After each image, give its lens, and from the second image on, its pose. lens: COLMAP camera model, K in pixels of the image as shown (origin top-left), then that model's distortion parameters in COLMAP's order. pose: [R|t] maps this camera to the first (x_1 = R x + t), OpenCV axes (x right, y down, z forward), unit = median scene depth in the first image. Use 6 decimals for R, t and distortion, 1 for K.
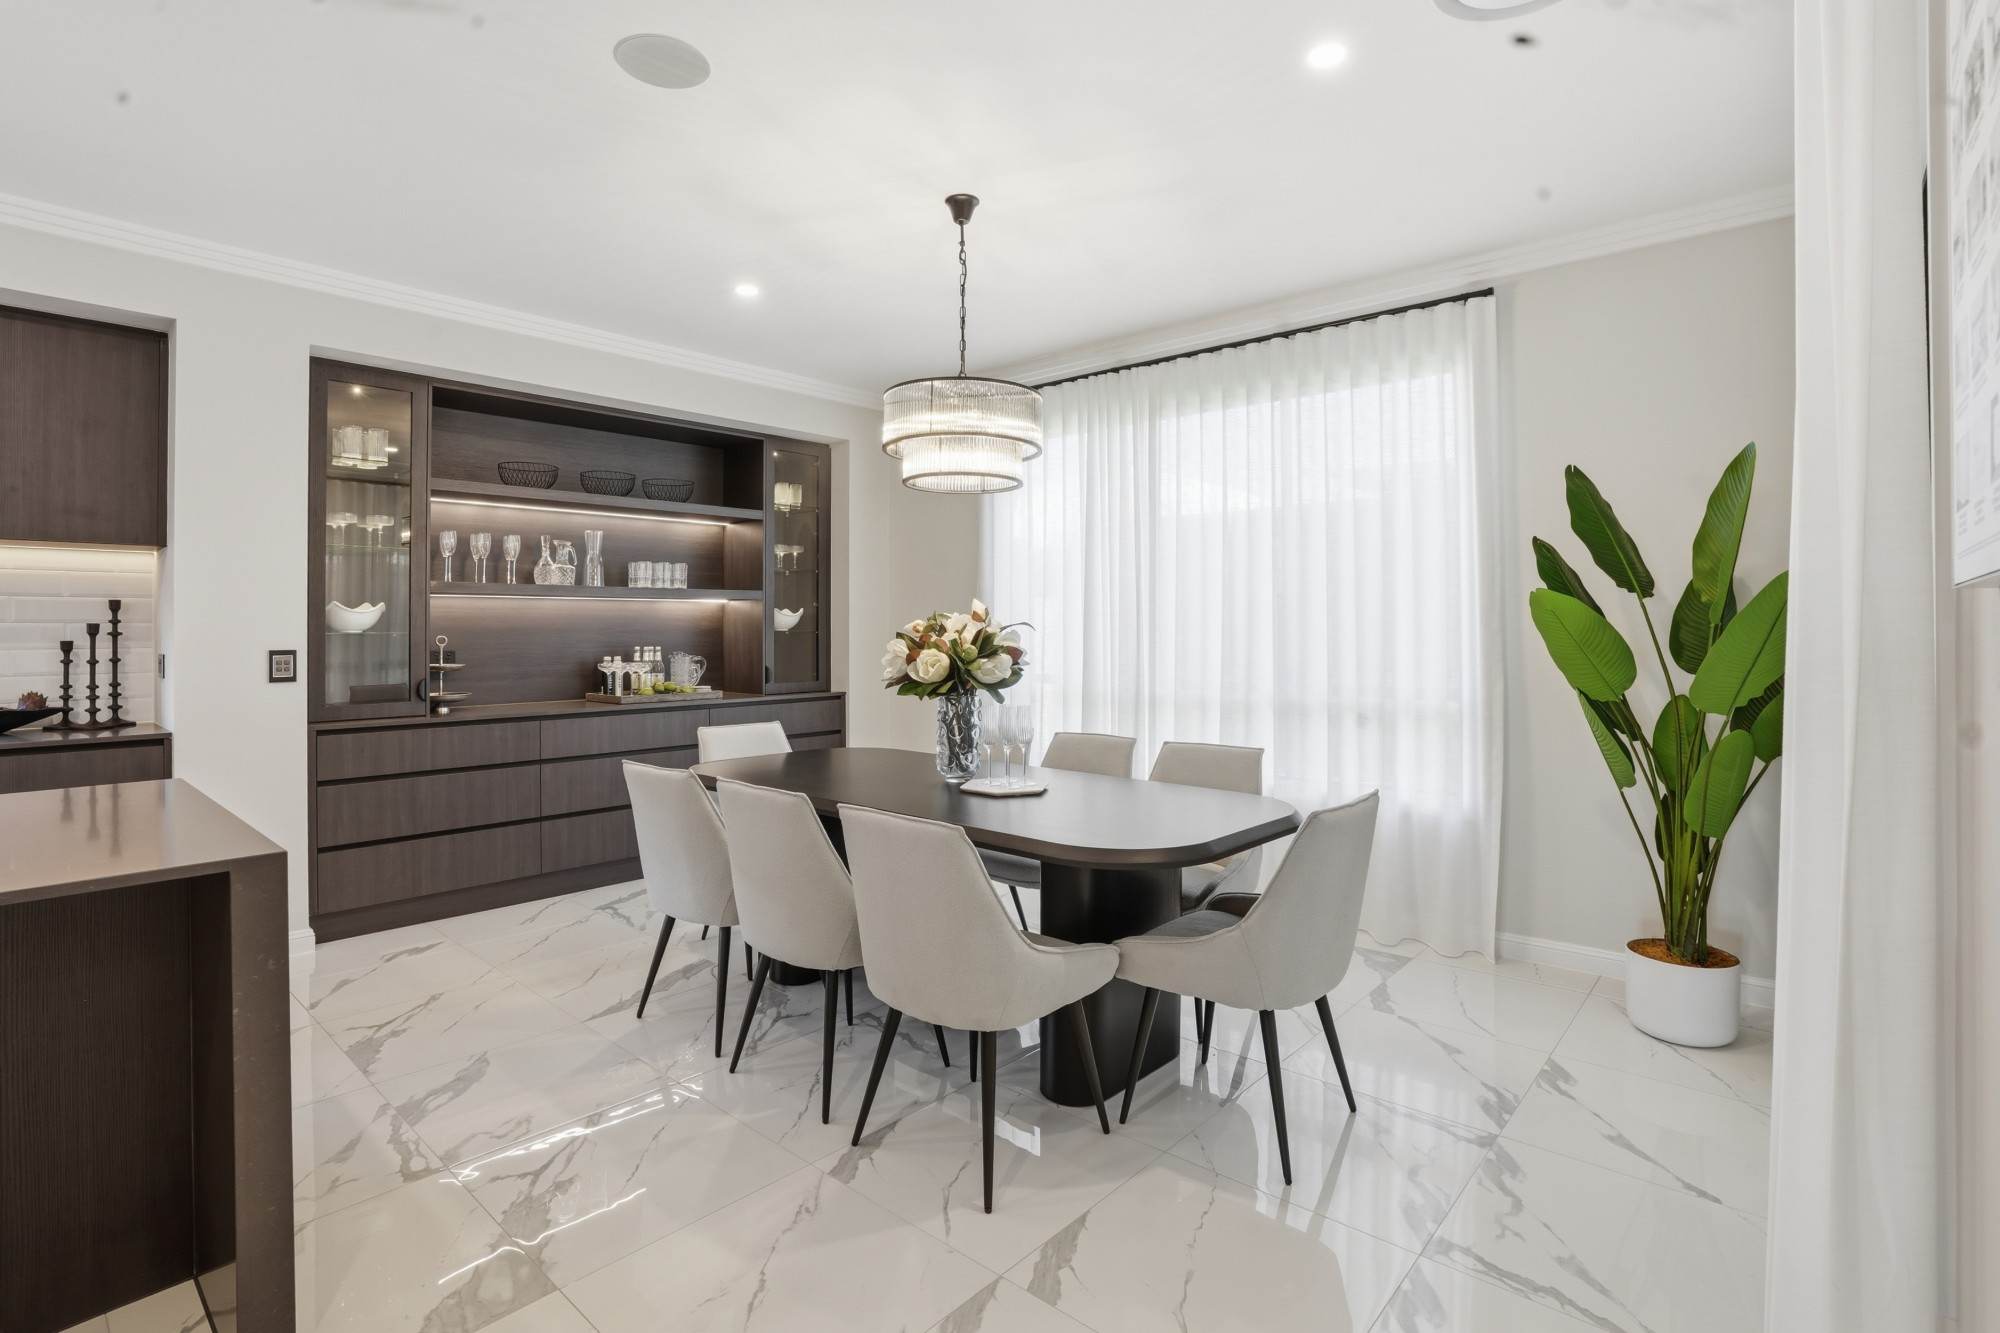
lens RADIAL K [[958.6, 0, 1029.2], [0, 958.6, 623.7], [0, 0, 1]] dist [-0.049101, 0.009126]
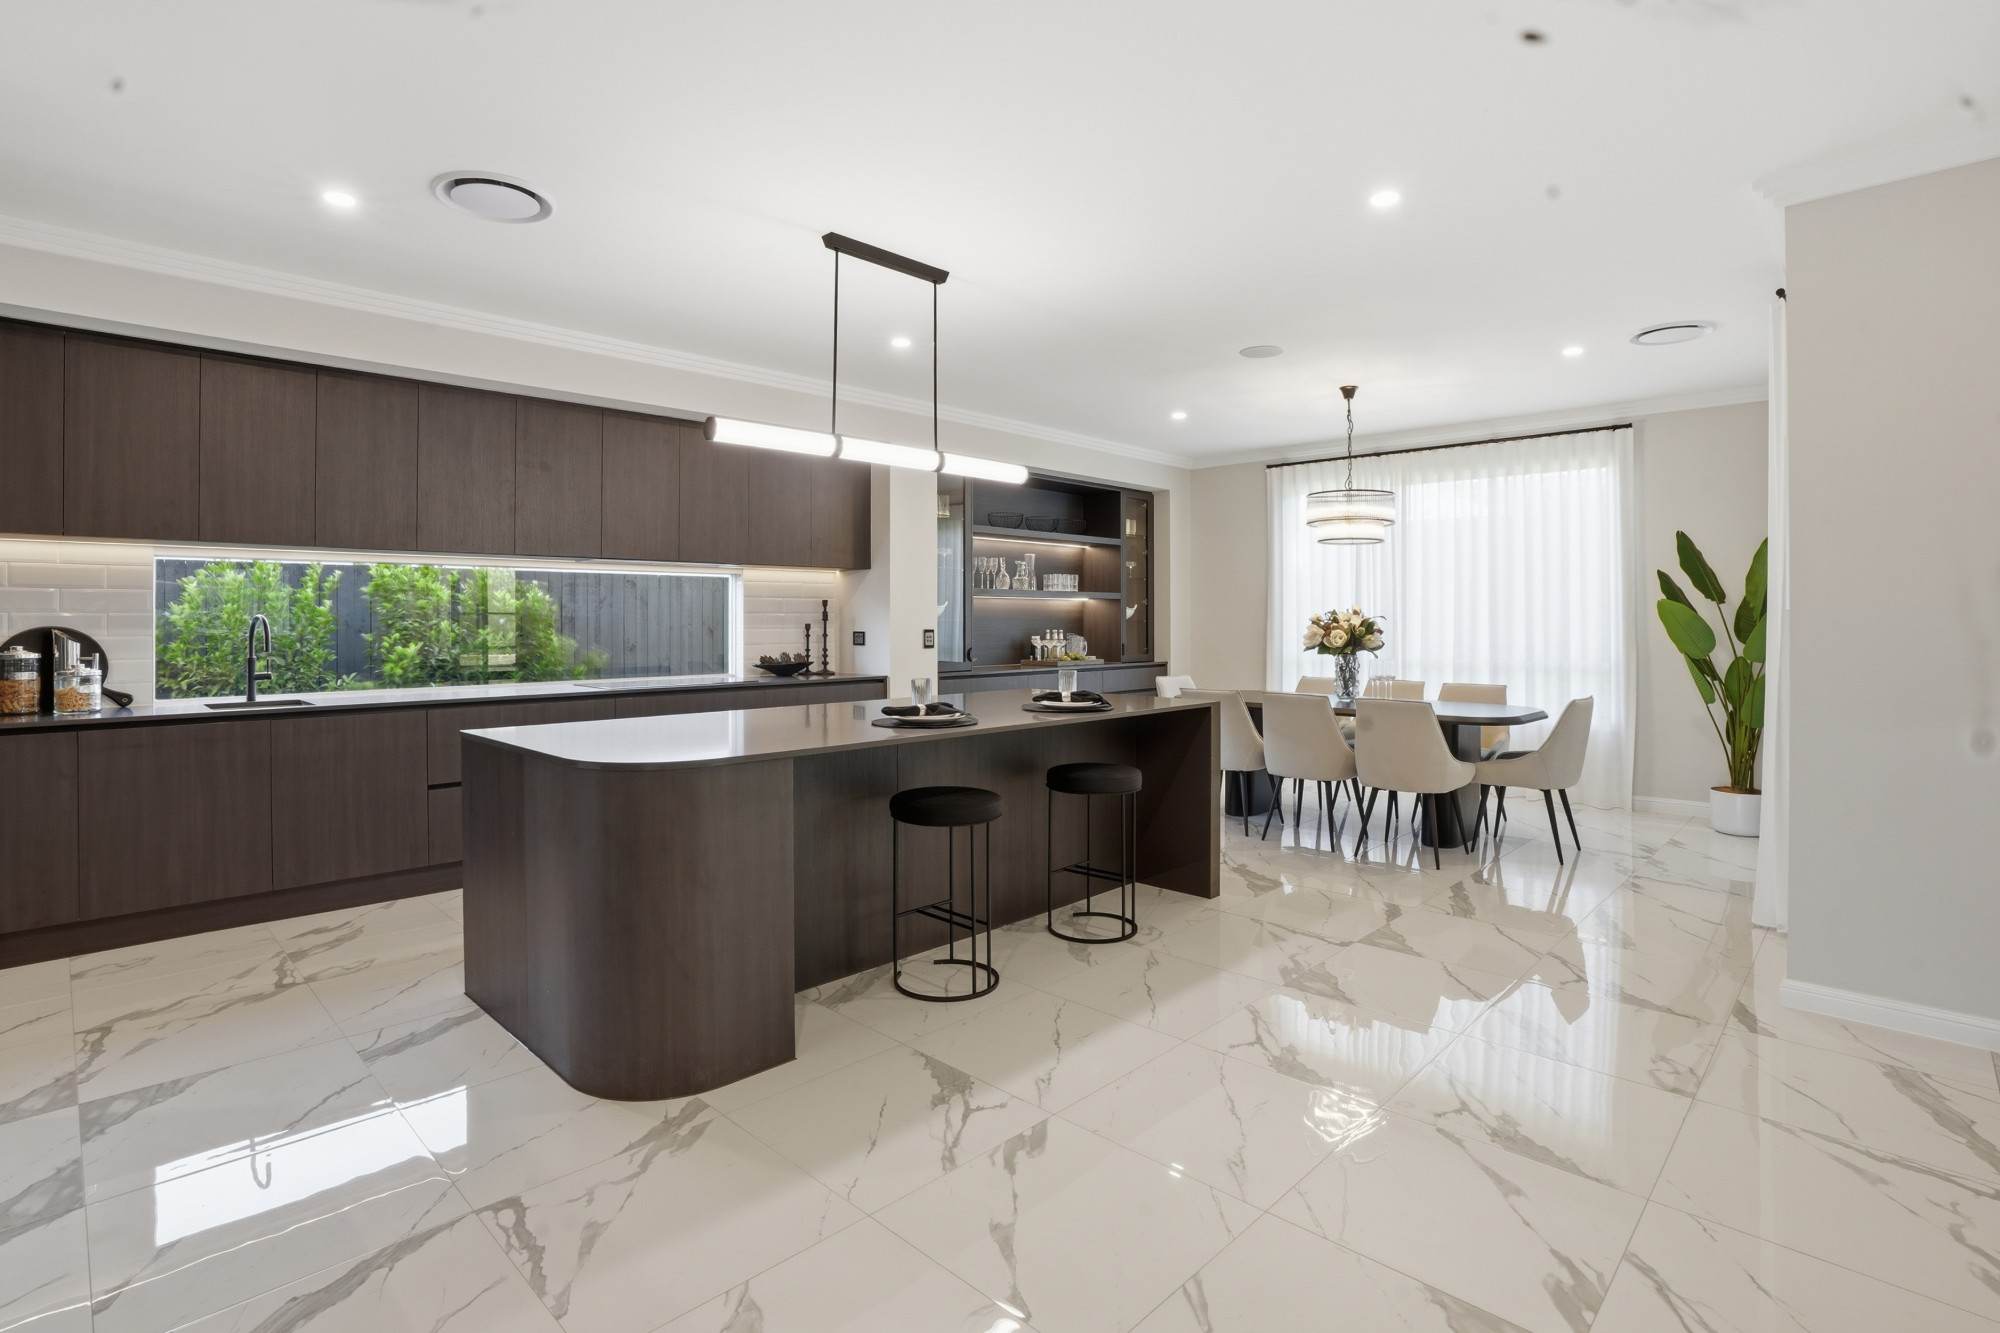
lens RADIAL K [[958.6, 0, 1034.6], [0, 958.6, 615.0], [0, 0, 1]] dist [-0.049101, 0.009126]
pose [[0.998856, 0.004086, -0.047646, -0.528102], [-0.003980, 0.999989, 0.002327, -0.003691], [0.047655, -0.002134, 0.998862, -0.788511]]
